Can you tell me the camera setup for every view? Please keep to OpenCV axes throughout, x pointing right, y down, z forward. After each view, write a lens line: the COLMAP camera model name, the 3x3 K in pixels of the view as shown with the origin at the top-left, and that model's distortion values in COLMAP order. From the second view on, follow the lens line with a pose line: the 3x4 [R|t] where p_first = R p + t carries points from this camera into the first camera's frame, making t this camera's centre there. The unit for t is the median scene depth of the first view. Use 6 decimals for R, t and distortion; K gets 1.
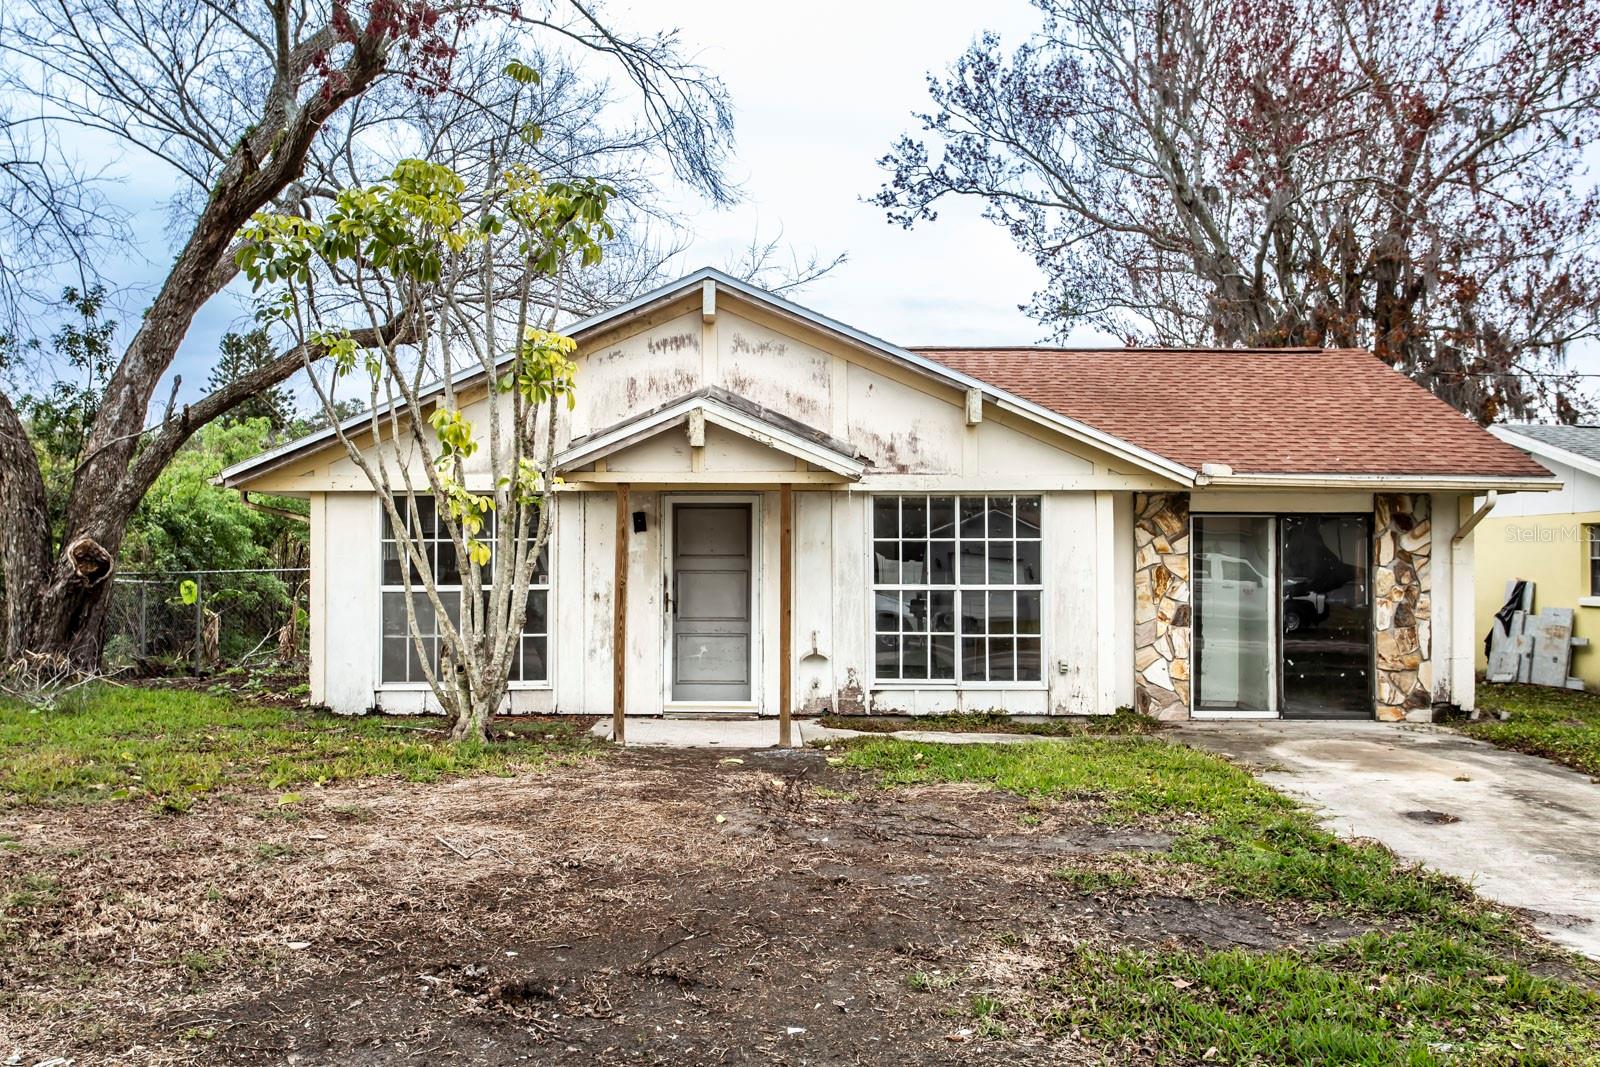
lens RADIAL K [[1345.2, 0, 755.6], [0, 1345.2, 501.4], [0, 0, 1]] dist [0.013975, -0.012139]
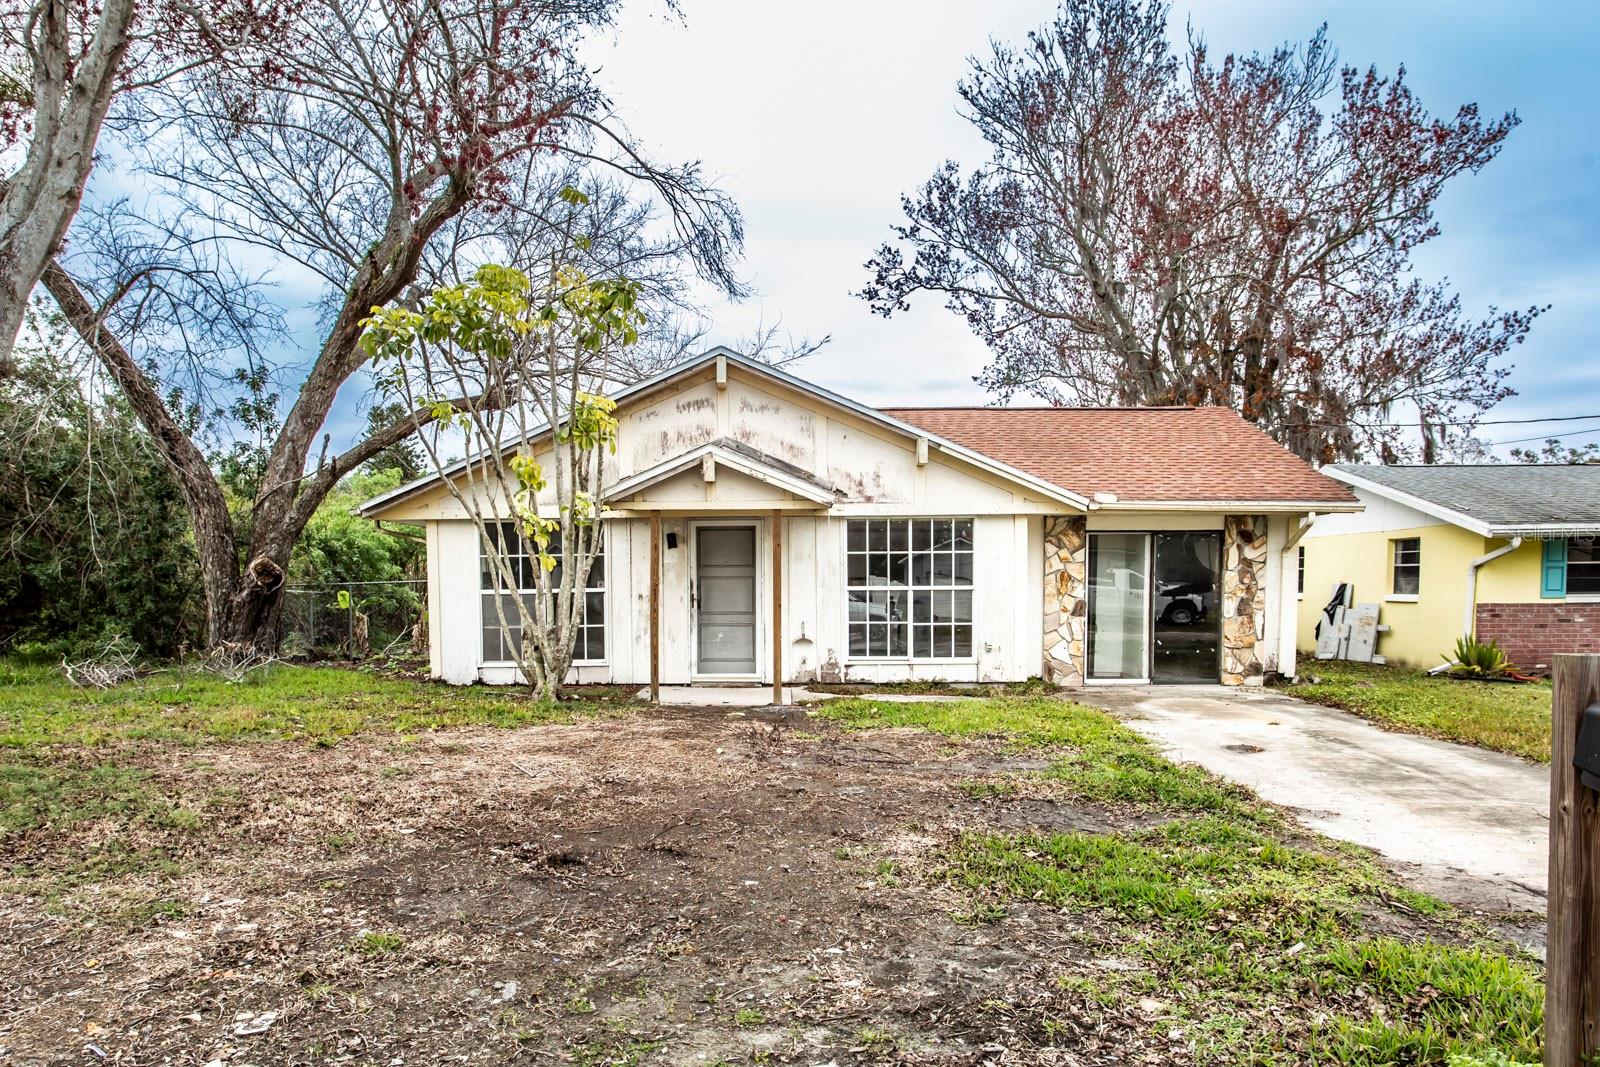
lens RADIAL K [[1029.2, 0, 771.2], [0, 1029.2, 610.9], [0, 0, 1]] dist [-0.007632, 0.003496]
pose [[0.999928, -0.006613, -0.010015, 0.022059], [0.007348, 0.997144, 0.075170, 0.008599], [0.009490, -0.075239, 0.997120, -0.021082]]
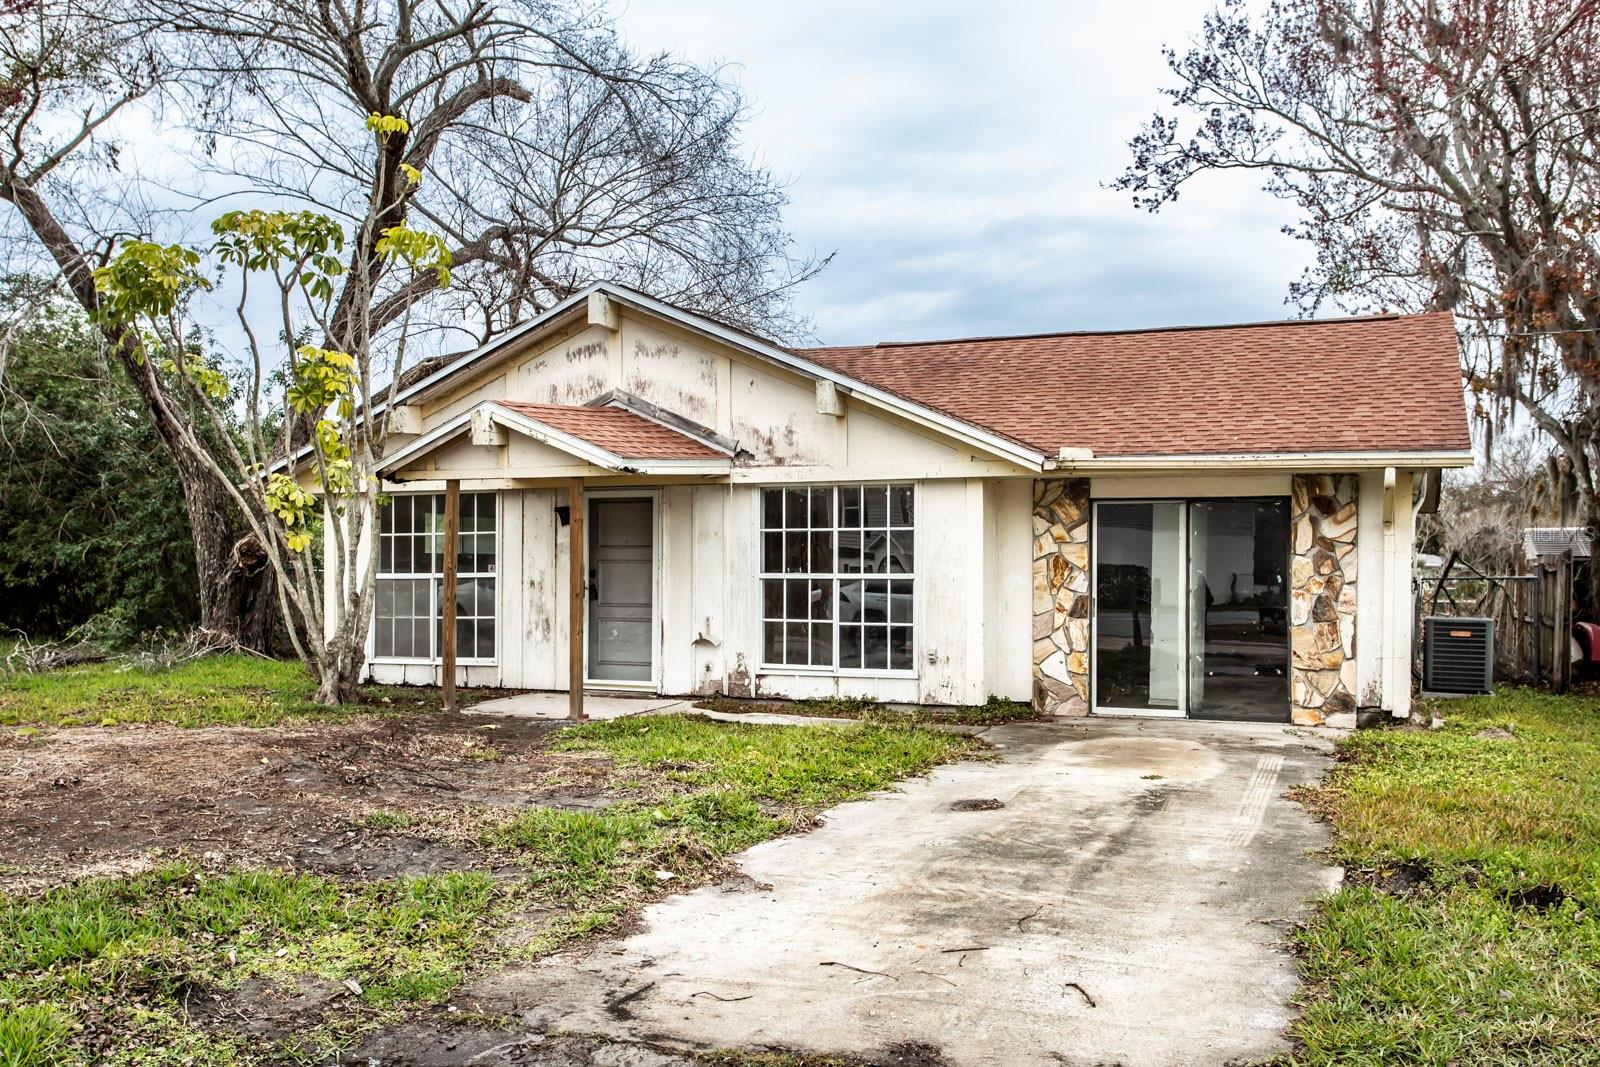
lens RADIAL K [[1345.2, 0, 805.9], [0, 1345.2, 525.0], [0, 0, 1]] dist [0.013975, -0.012139]
pose [[0.938540, -0.010408, -0.345014, 0.477281], [0.014545, 0.999850, 0.009404, 0.015040], [0.344865, -0.013844, 0.938550, 0.036337]]
